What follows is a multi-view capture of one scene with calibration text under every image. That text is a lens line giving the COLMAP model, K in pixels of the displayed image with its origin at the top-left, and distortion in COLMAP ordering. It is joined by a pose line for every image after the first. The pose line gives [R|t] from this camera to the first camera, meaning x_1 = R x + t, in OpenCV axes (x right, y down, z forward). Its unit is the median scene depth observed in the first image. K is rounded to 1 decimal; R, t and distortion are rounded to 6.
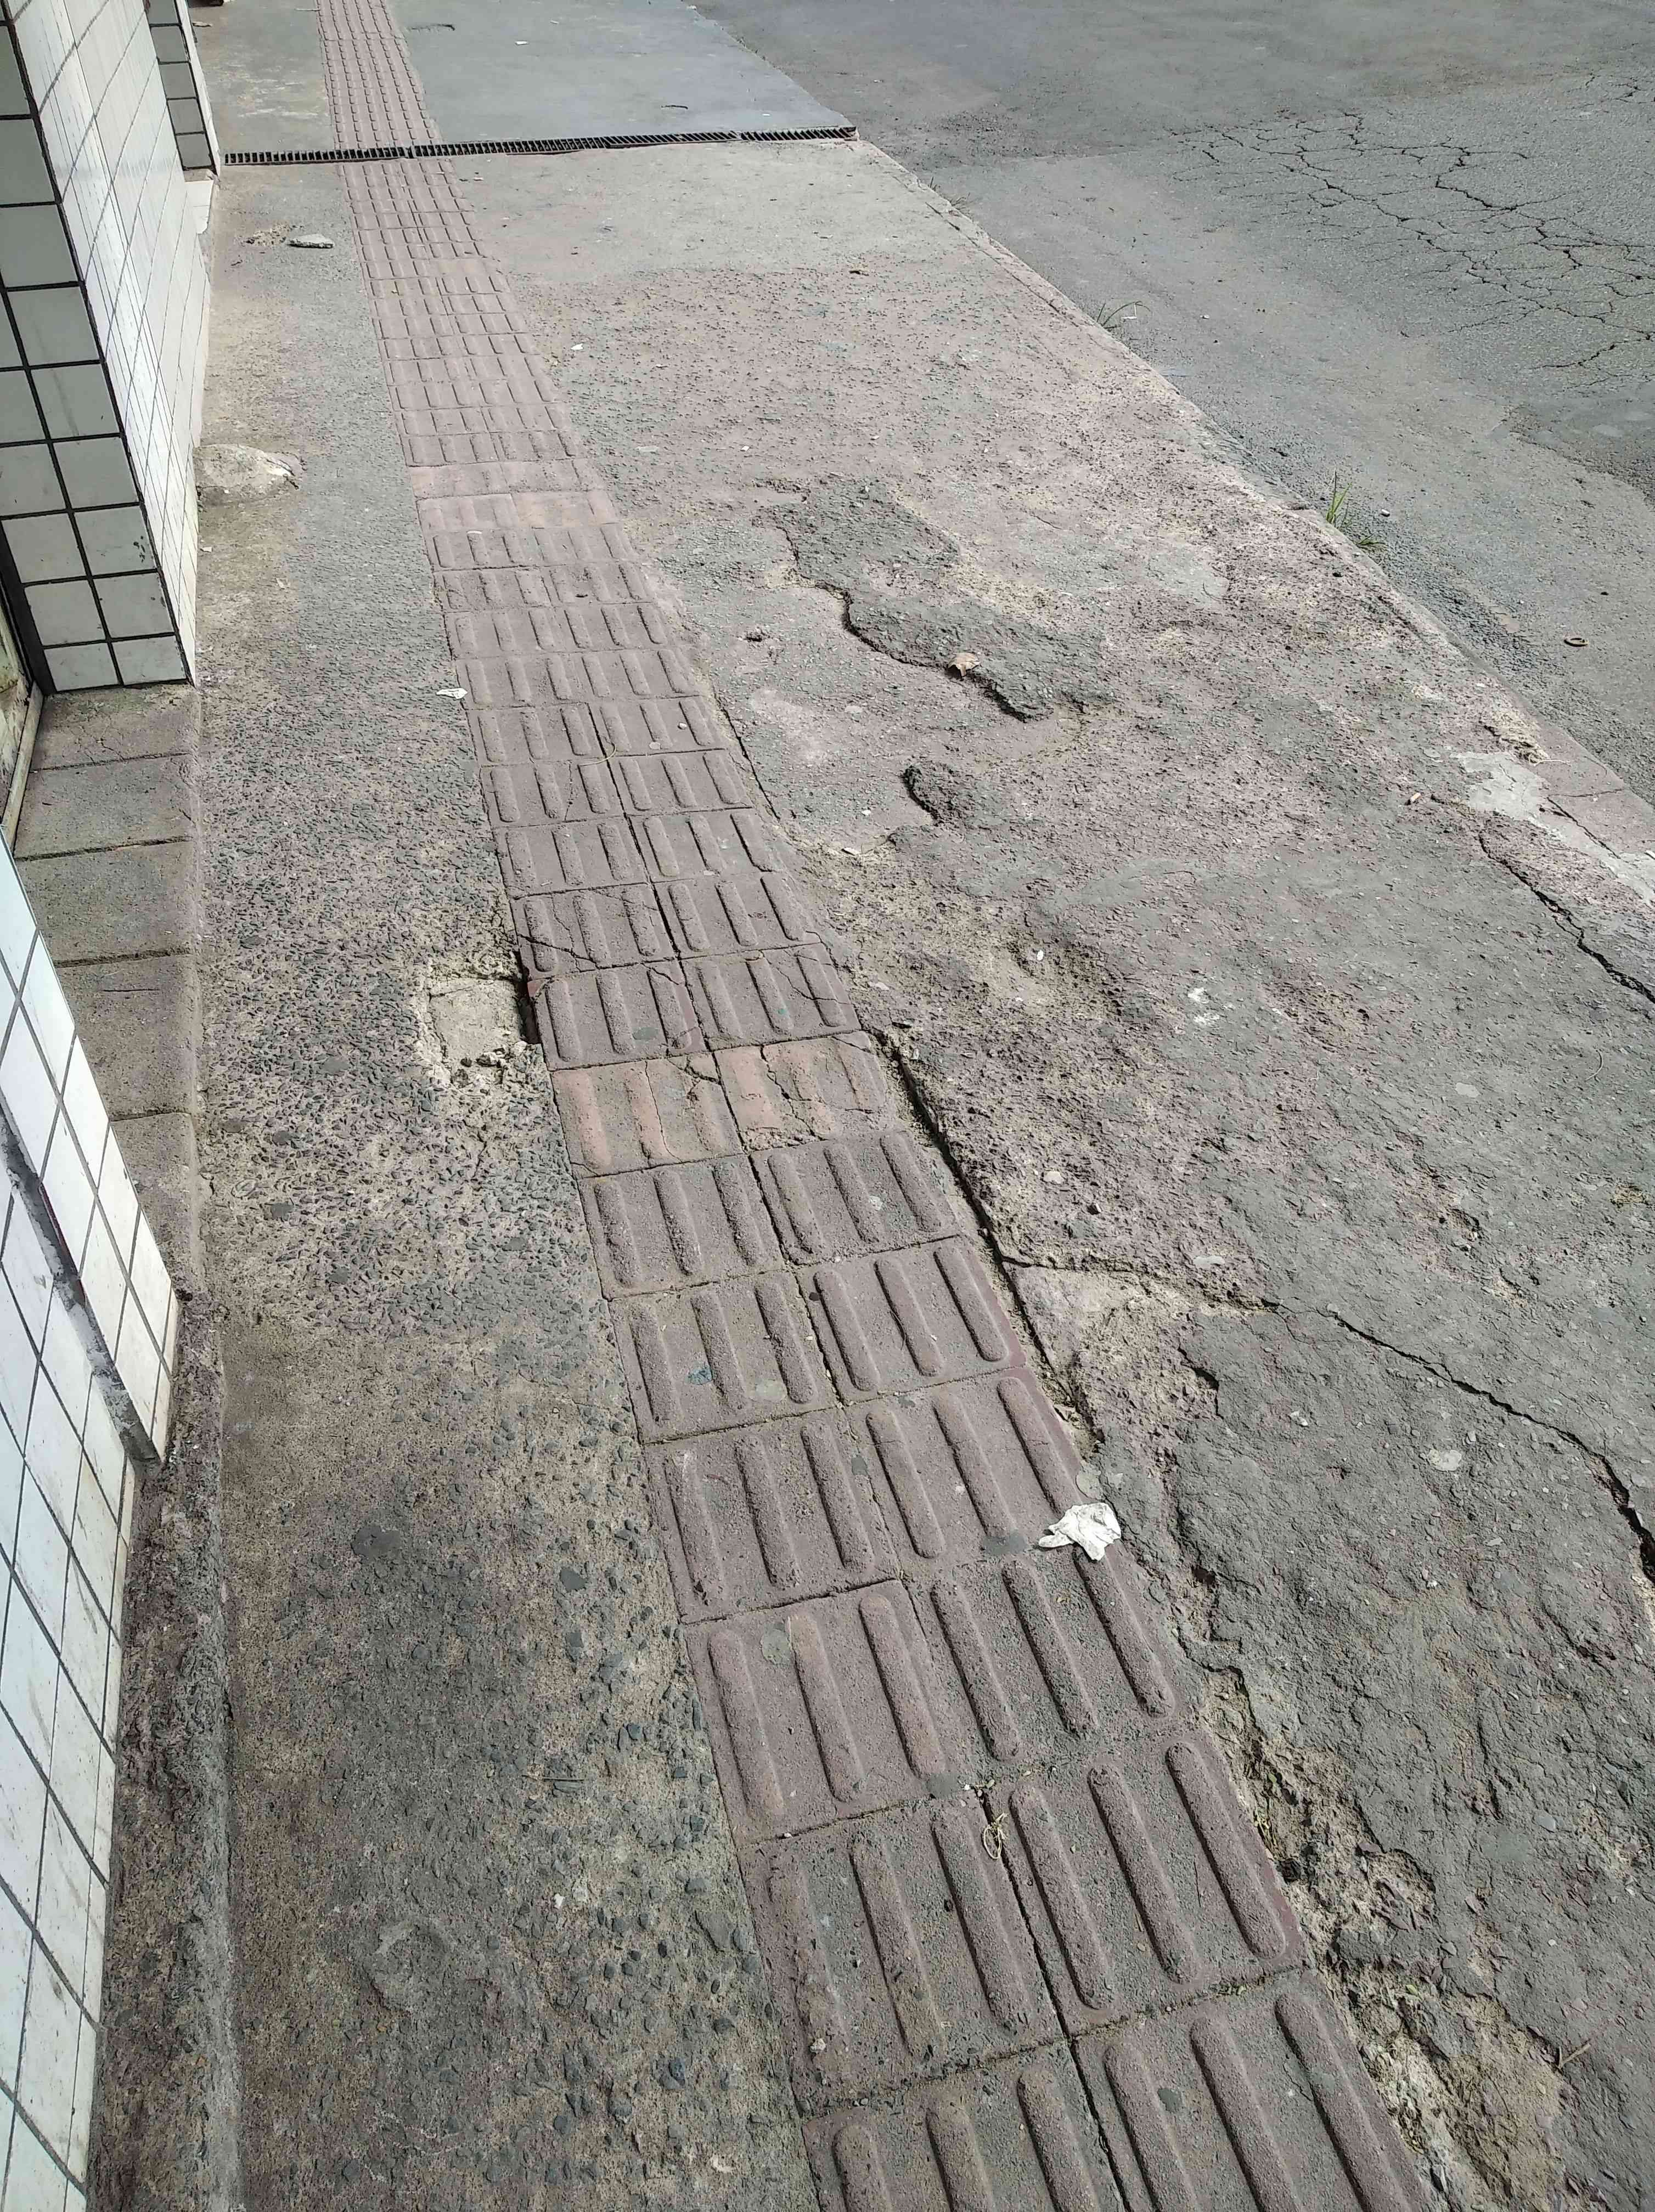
lens RADIAL K [[1675.6, 0, 827.5], [0, 1675.6, 1106.0], [0, 0, 1]] dist [0.112195, -0.311743]
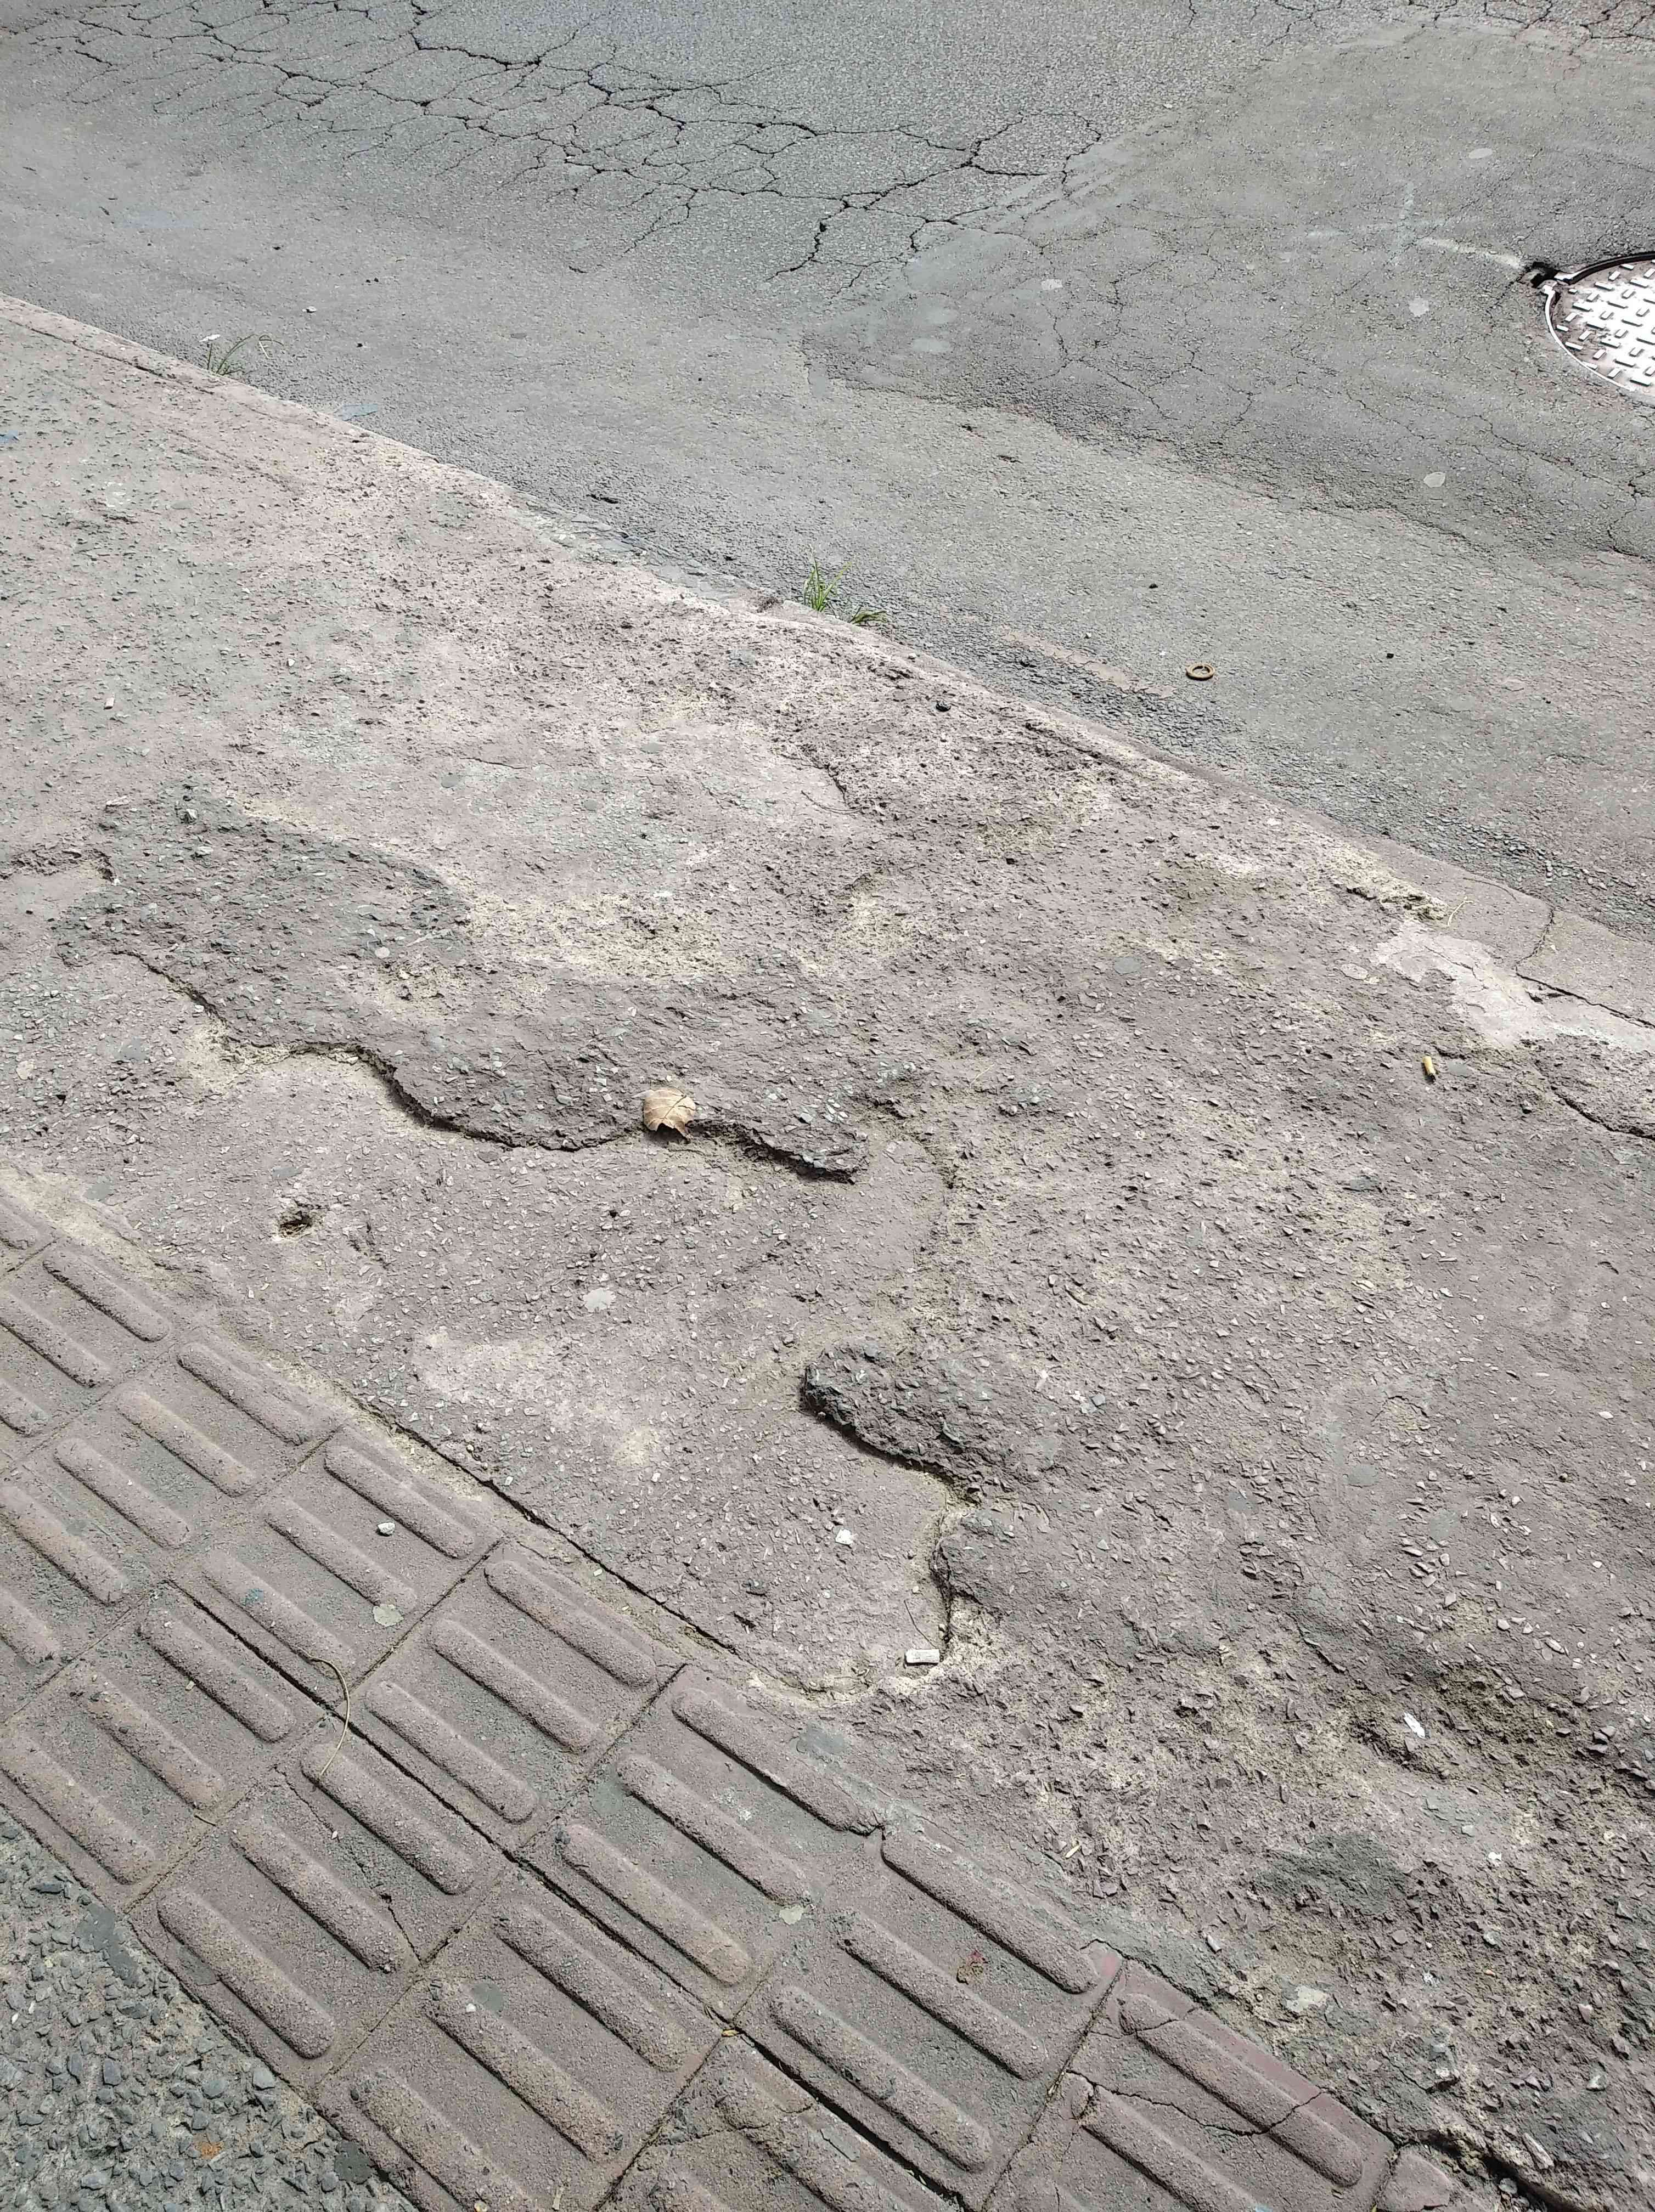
lens RADIAL K [[1711.0, 0, 827.5], [0, 1711.0, 1106.0], [0, 0, 1]] dist [0.062598, -0.122486]
pose [[0.774860, -0.460804, 0.432726, -0.137913], [0.420797, 0.886844, 0.190888, -0.353208], [-0.471722, 0.034178, 0.881085, 0.427791]]
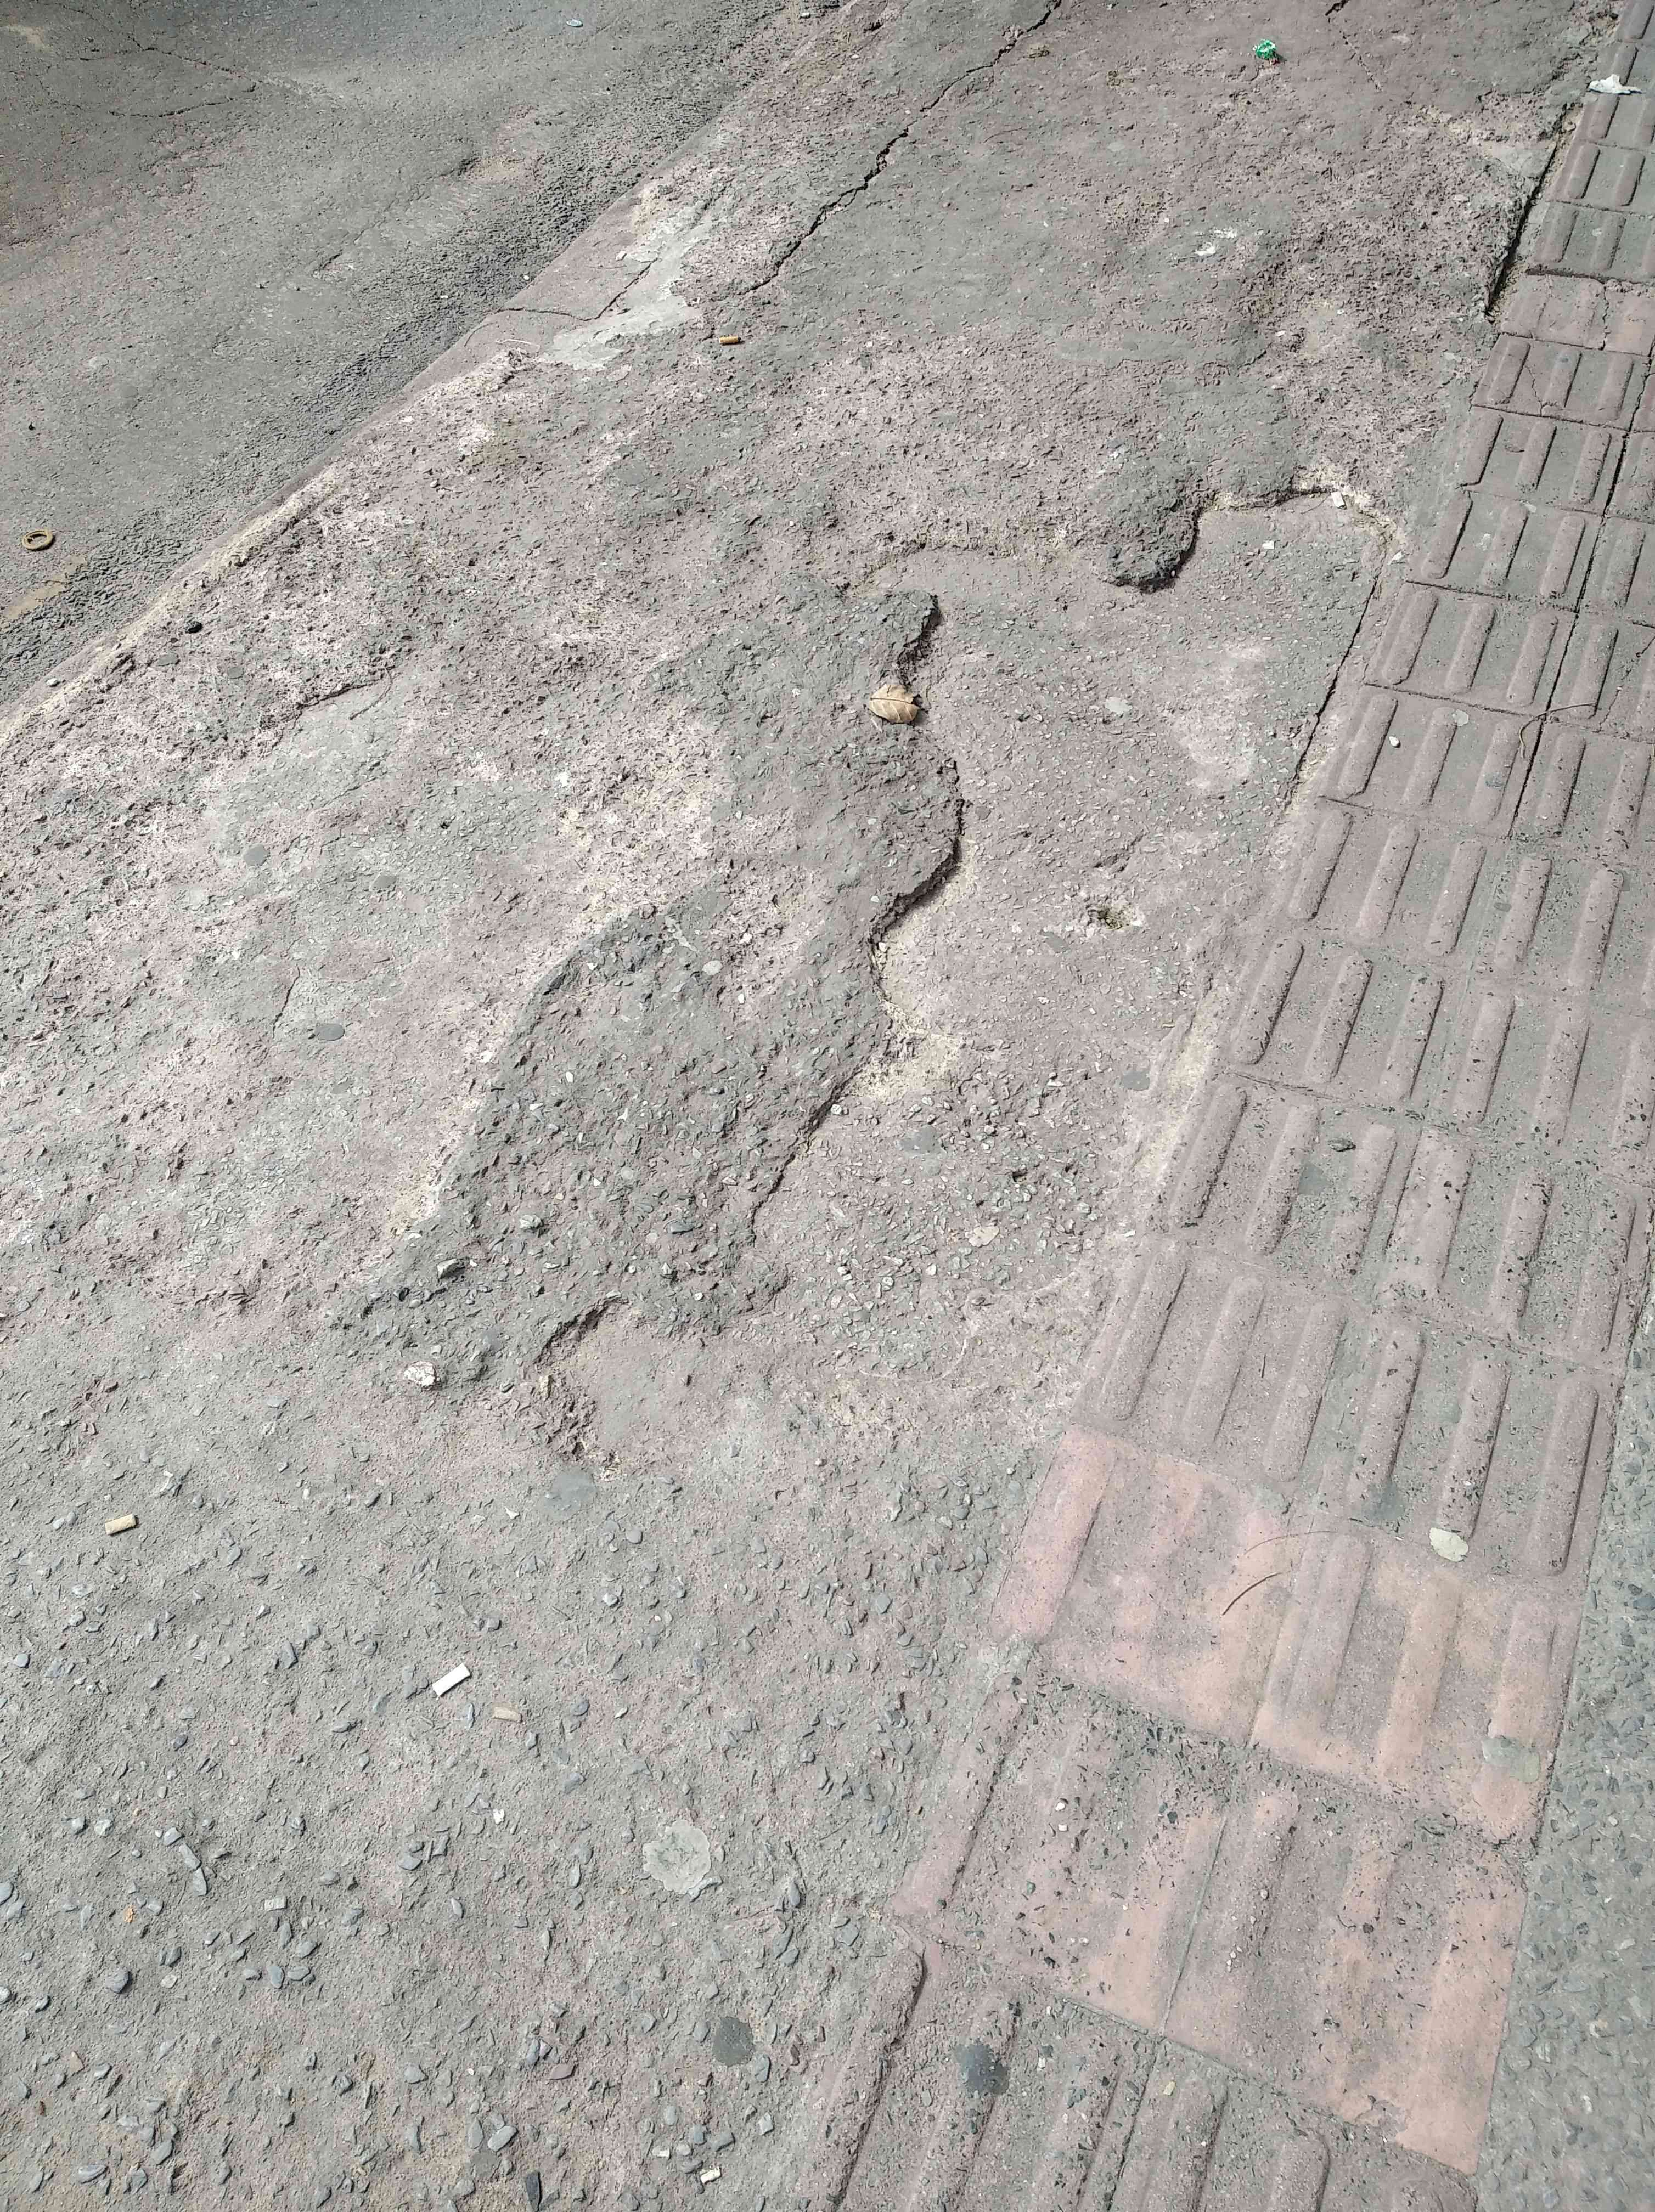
lens RADIAL K [[1711.0, 0, 827.5], [0, 1711.0, 1106.0], [0, 0, 1]] dist [0.062598, -0.122486]
pose [[-0.775557, -0.490354, 0.397573, -0.231371], [0.419917, 0.069527, 0.904895, -0.843468], [-0.471361, 0.868745, 0.151986, 1.034104]]
